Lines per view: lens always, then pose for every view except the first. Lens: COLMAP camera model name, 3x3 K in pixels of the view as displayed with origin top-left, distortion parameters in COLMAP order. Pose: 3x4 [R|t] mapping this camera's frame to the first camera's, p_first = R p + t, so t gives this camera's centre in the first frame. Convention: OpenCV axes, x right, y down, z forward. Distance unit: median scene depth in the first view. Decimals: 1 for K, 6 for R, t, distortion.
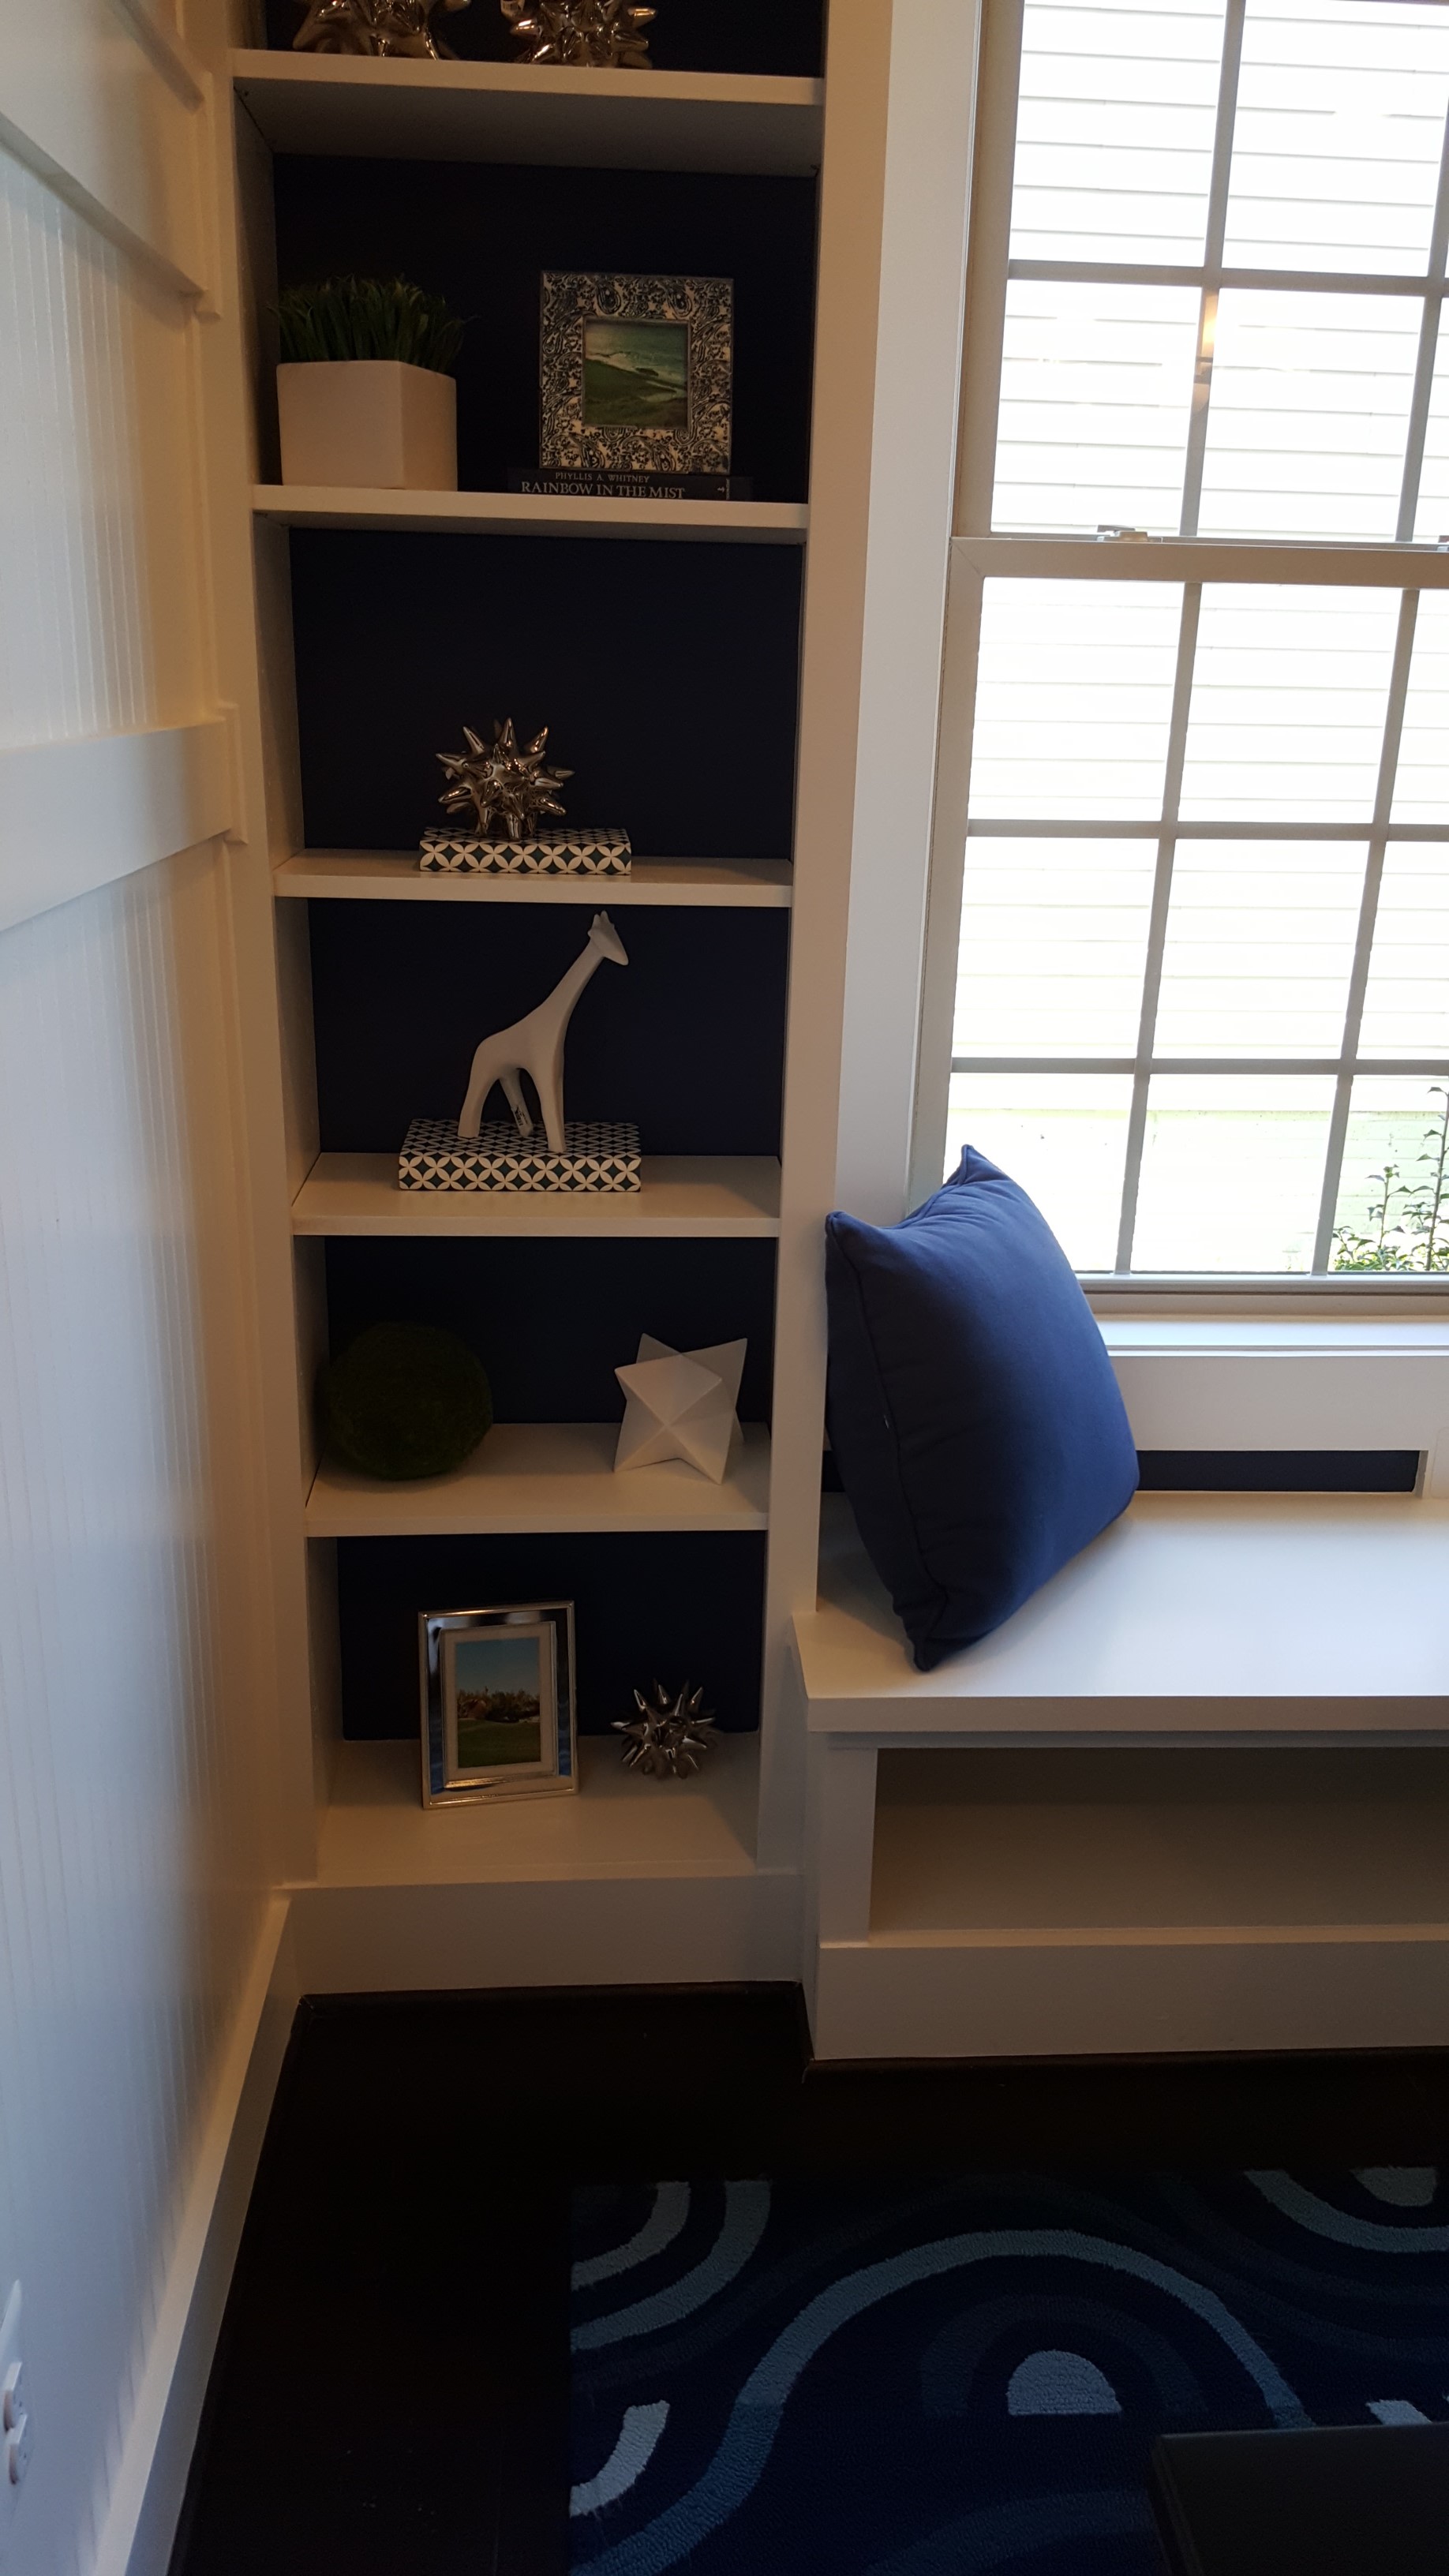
lens RADIAL K [[1941.4, 0, 721.1], [0, 1941.4, 1298.2], [0, 0, 1]] dist [0.133771, -0.007130]
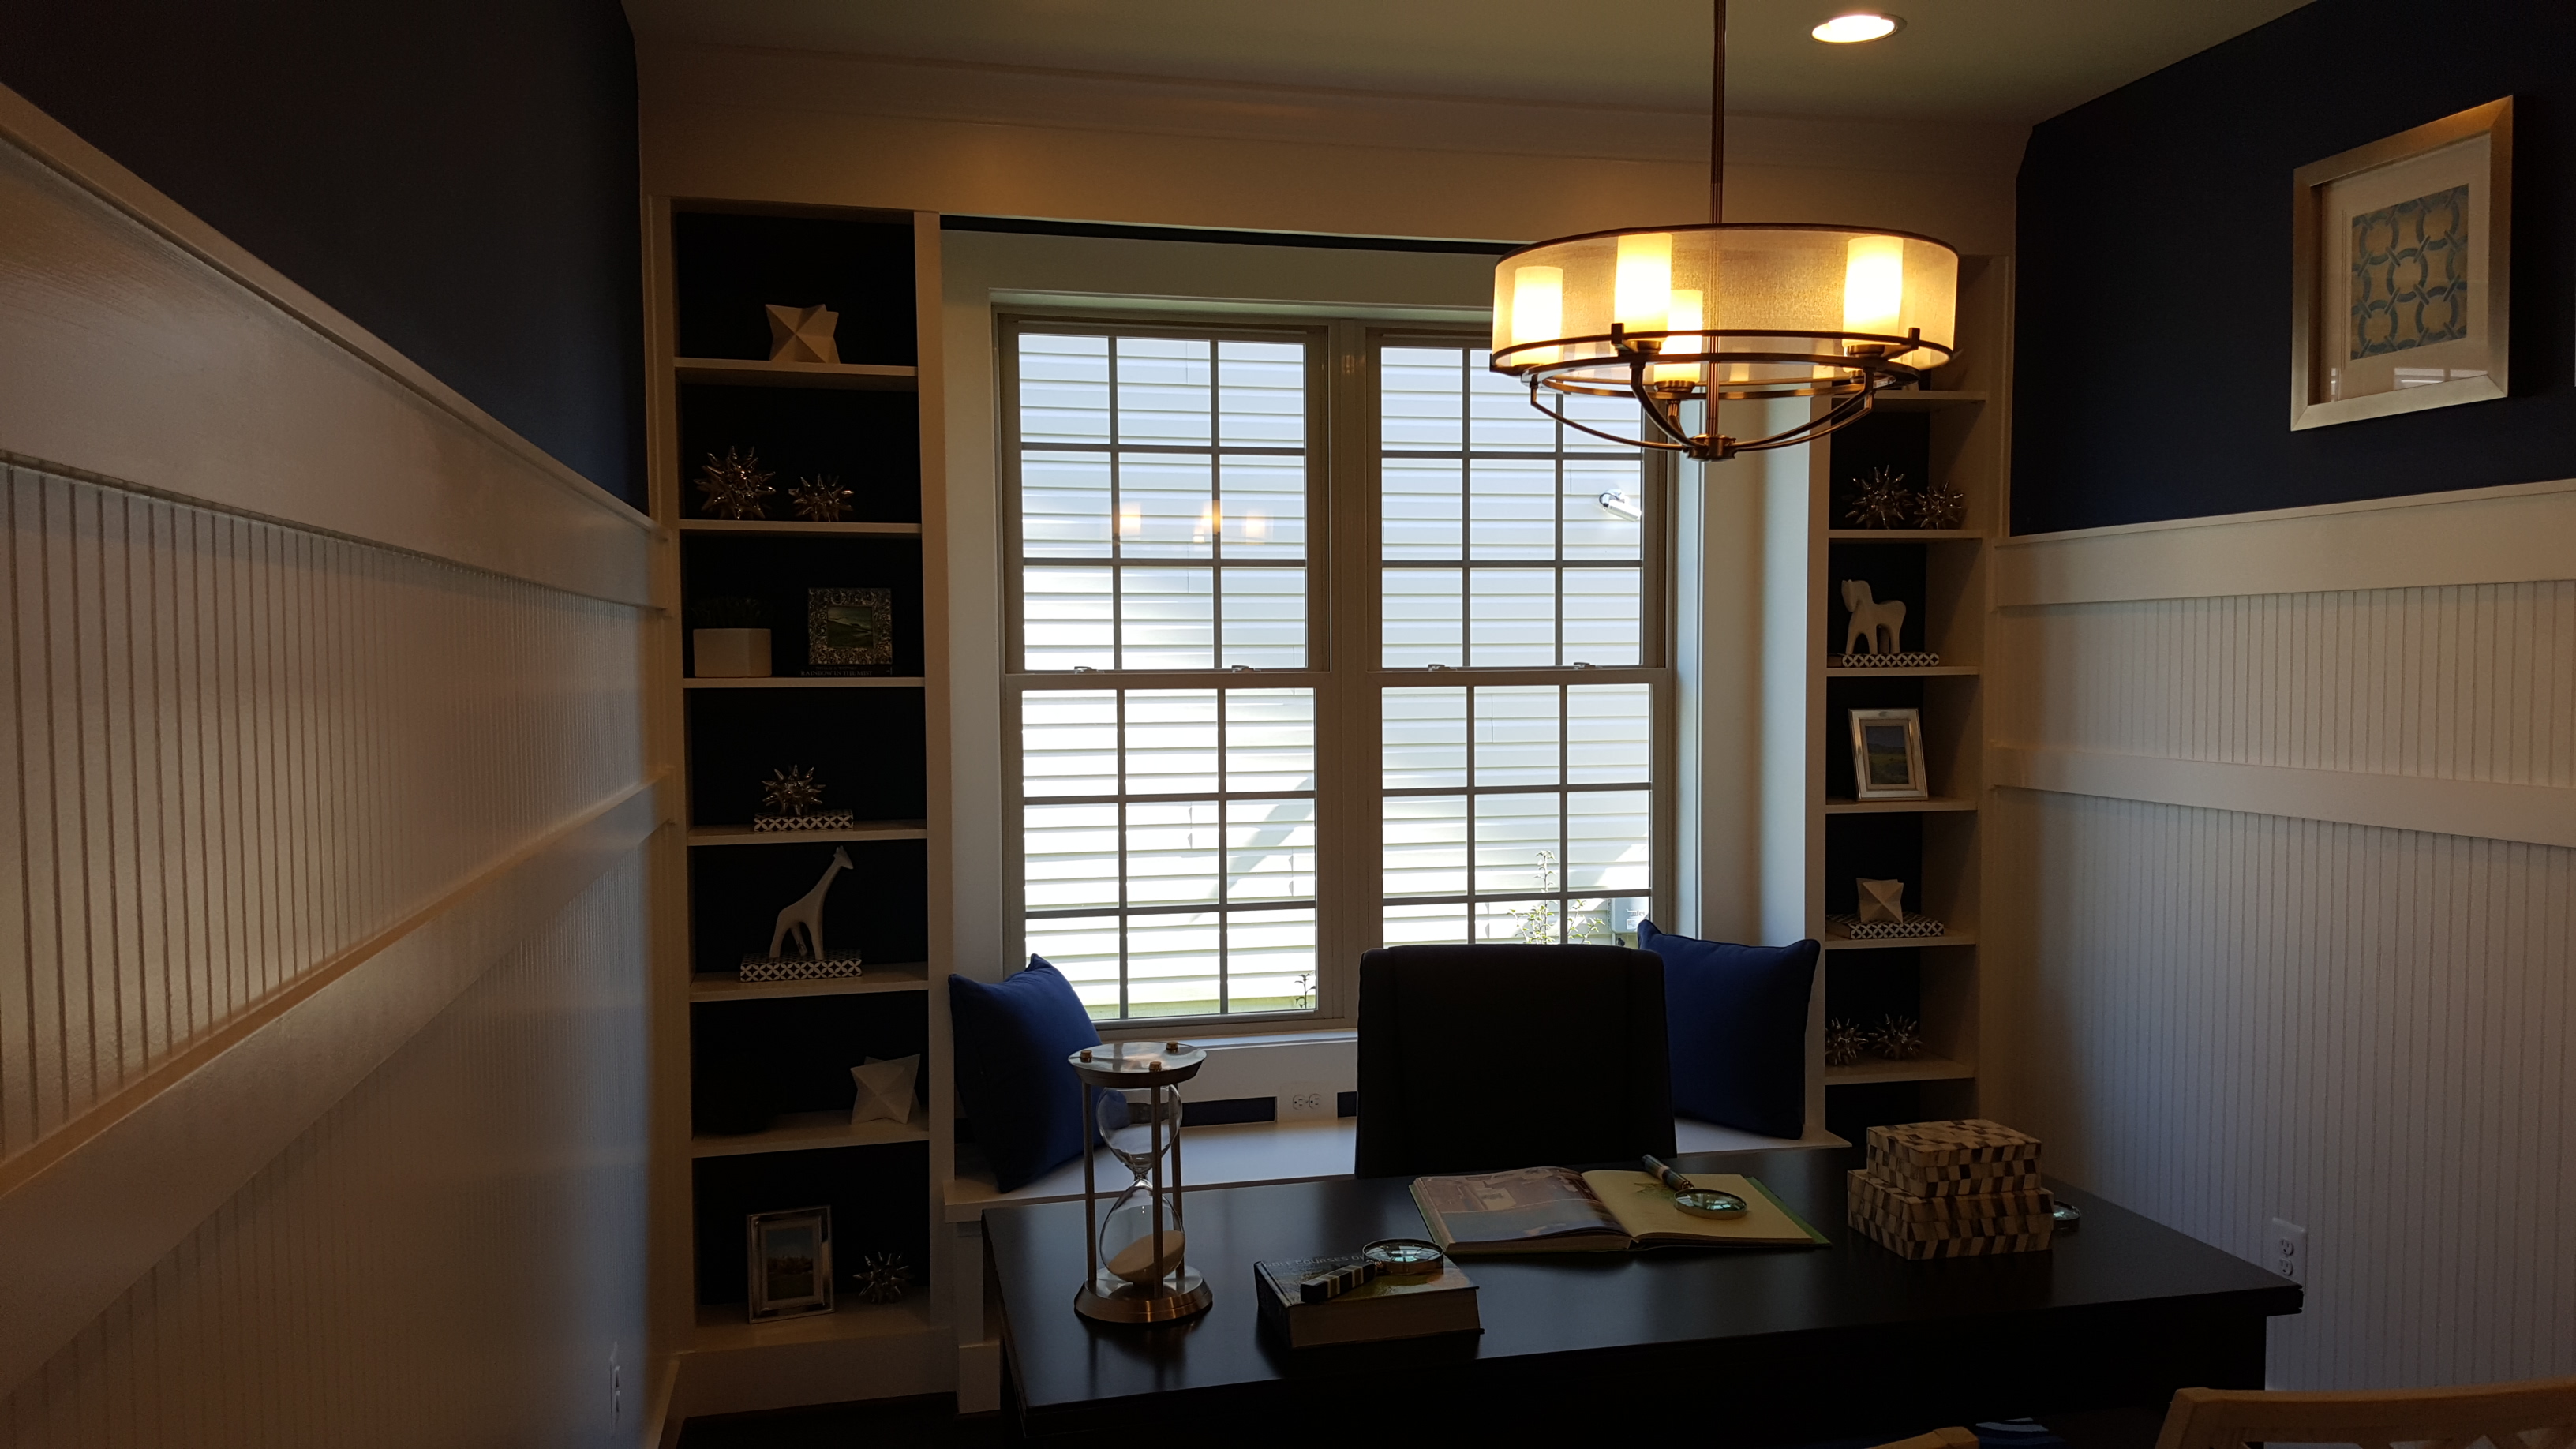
lens RADIAL K [[1941.4, 0, 1293.4], [0, 1941.4, 739.1], [0, 0, 1]] dist [0.133771, -0.007130]
pose [[0.986650, -0.040187, 0.157817, 0.095269], [0.079173, 0.965211, -0.249197, 0.262003], [-0.142312, 0.258365, 0.955507, -1.147608]]
